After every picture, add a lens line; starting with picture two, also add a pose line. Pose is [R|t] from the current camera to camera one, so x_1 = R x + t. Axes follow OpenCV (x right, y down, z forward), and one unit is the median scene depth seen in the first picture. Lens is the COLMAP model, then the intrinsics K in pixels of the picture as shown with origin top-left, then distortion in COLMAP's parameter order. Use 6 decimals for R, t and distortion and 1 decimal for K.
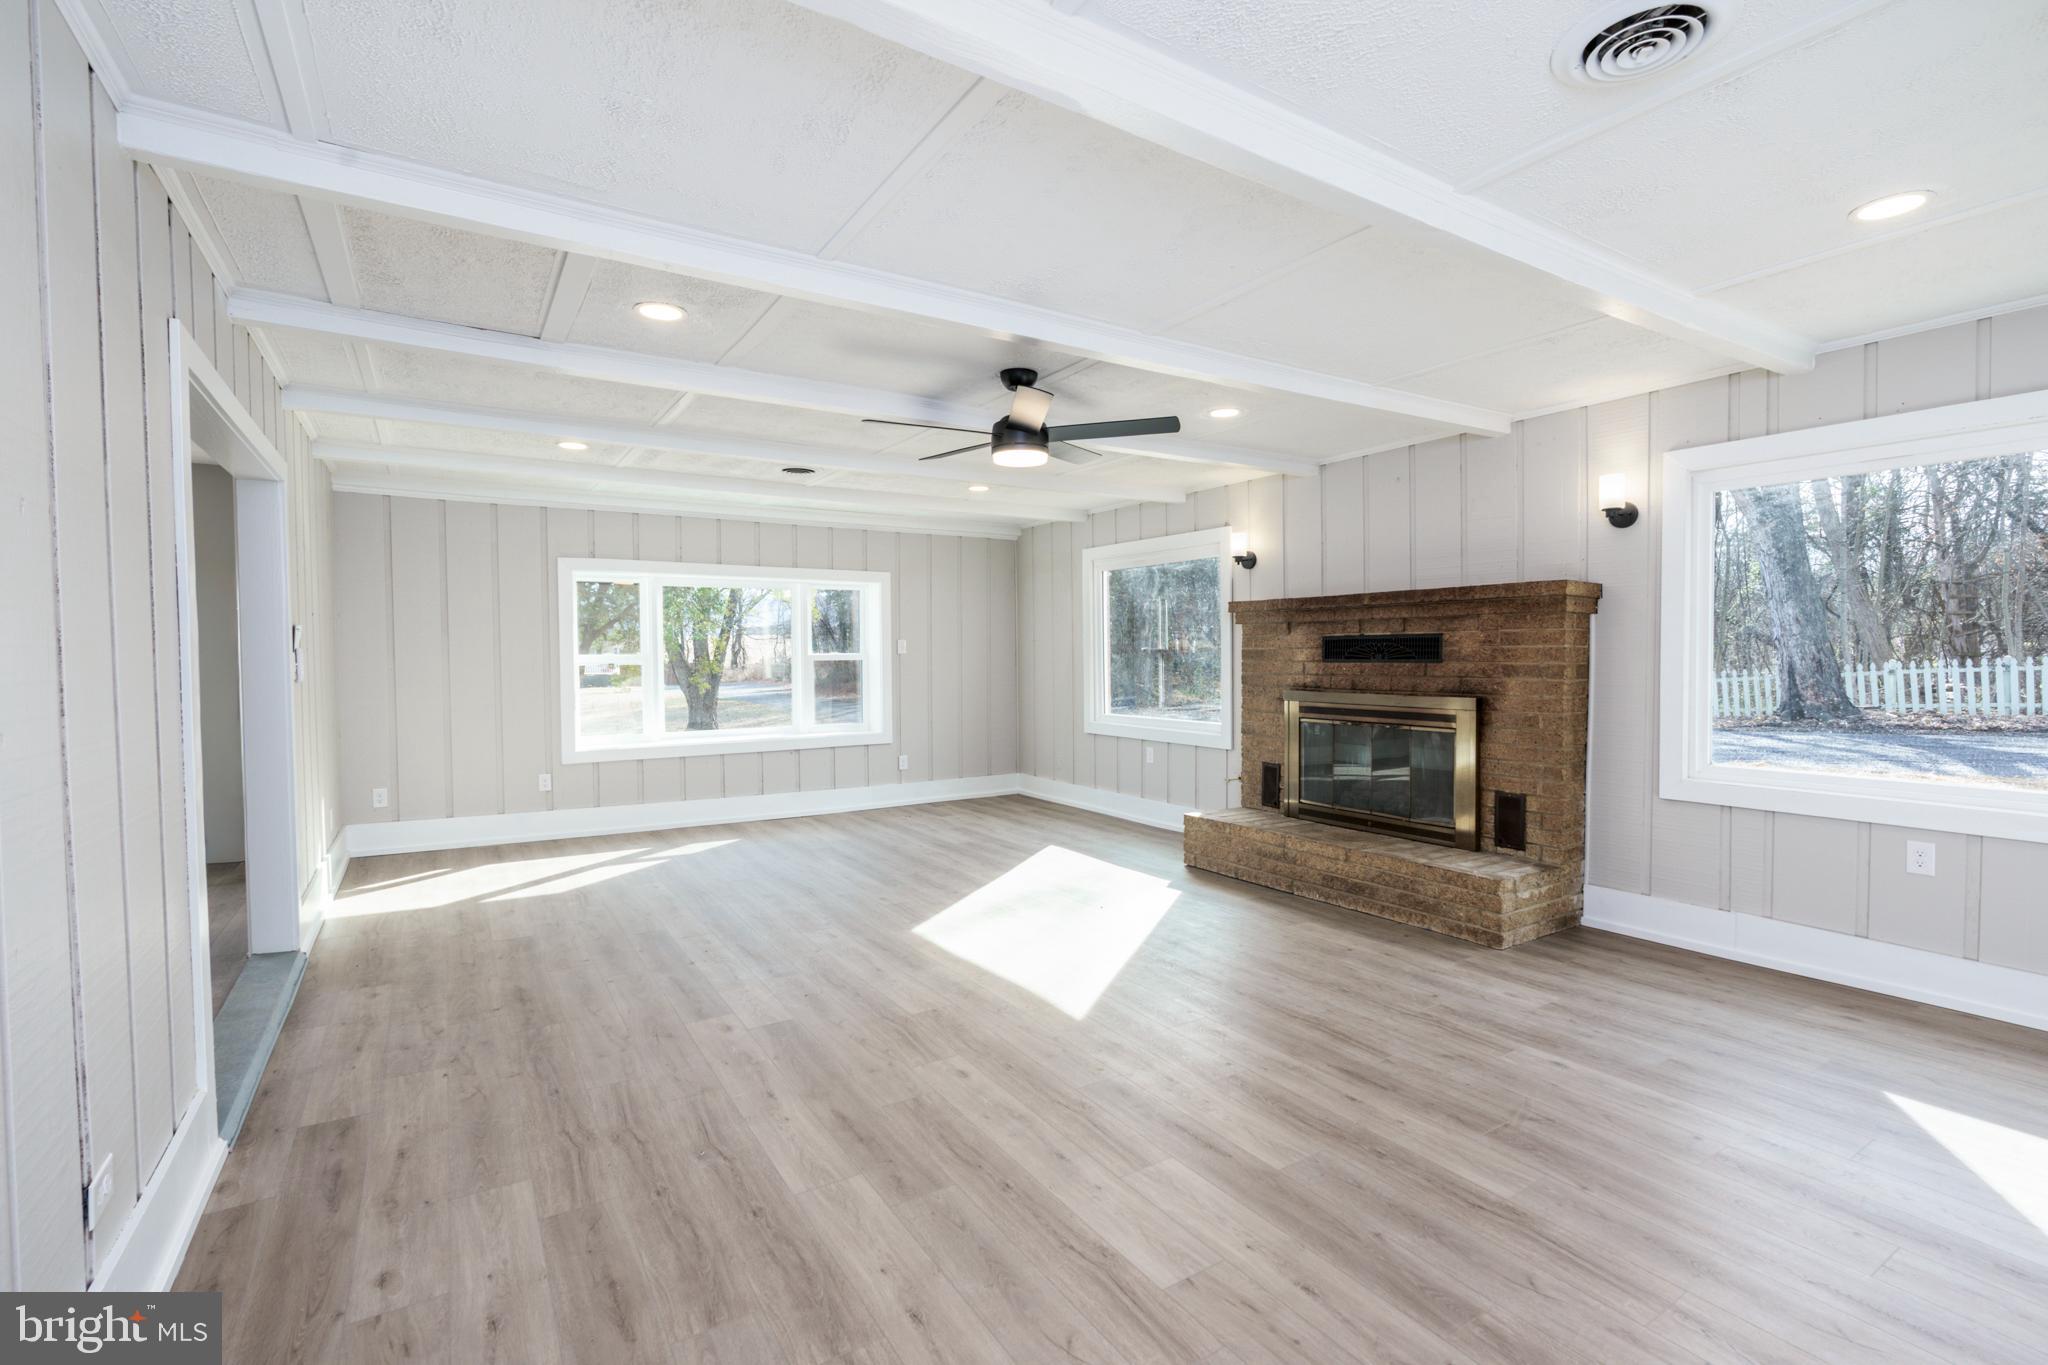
lens RADIAL K [[931.4, 0, 1024.0], [0, 931.4, 682.5], [0, 0, 1]] dist [-0.003175, 0.000831]
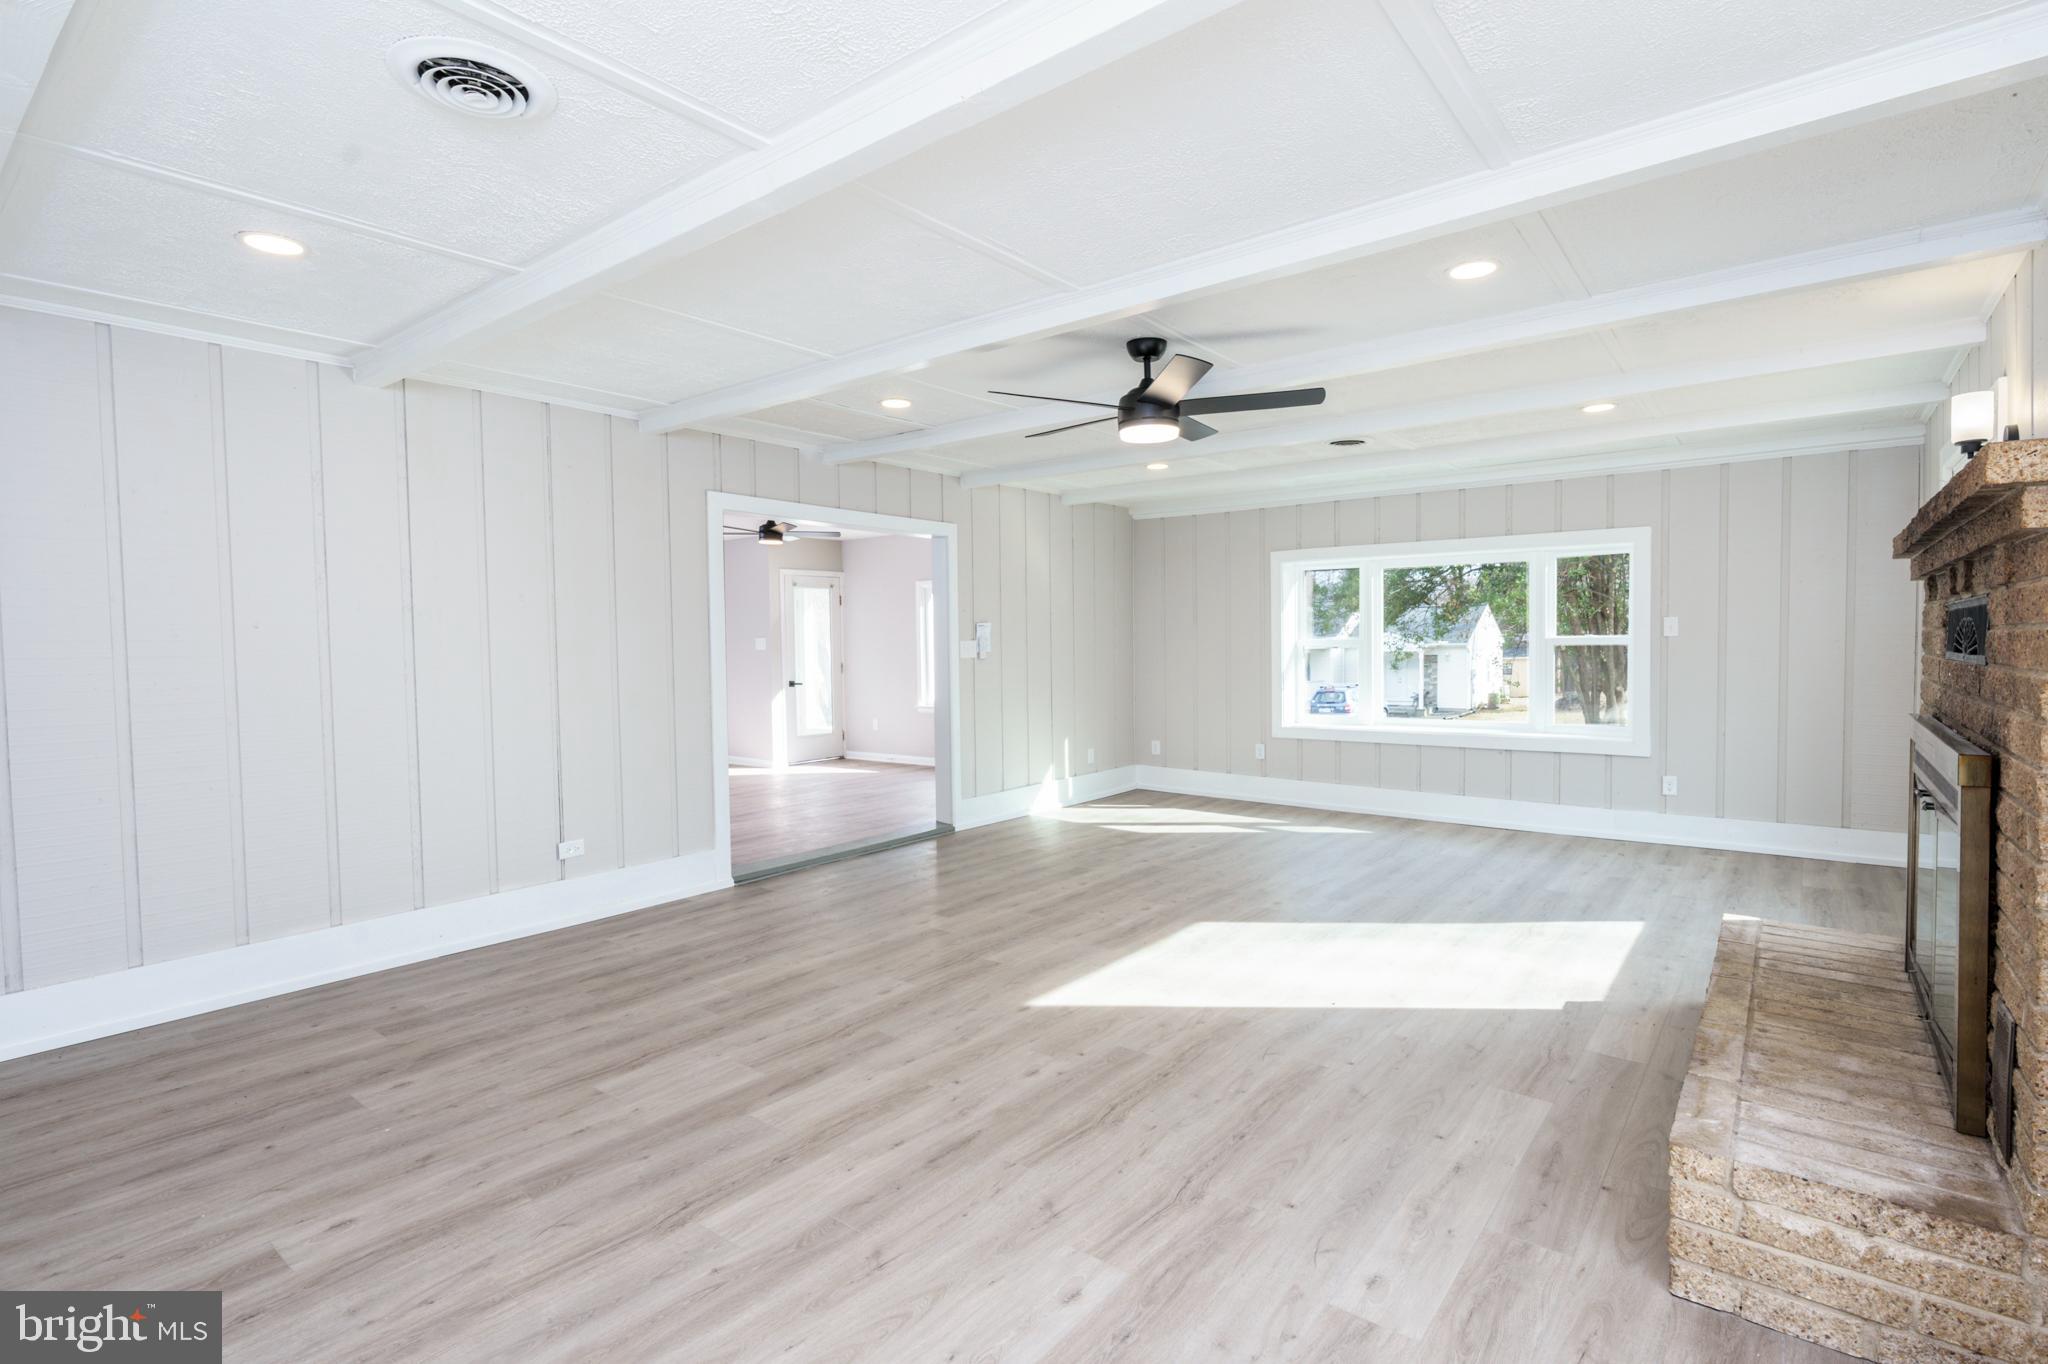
lens RADIAL K [[982.8, 0, 1024.0], [0, 982.8, 682.0], [0, 0, 1]] dist [-0.003015, -0.000607]
pose [[0.327398, 0.042199, -0.943944, 0.777091], [-0.020794, 0.999082, 0.037452, -0.025118], [0.944658, 0.007367, 0.327975, 0.486256]]
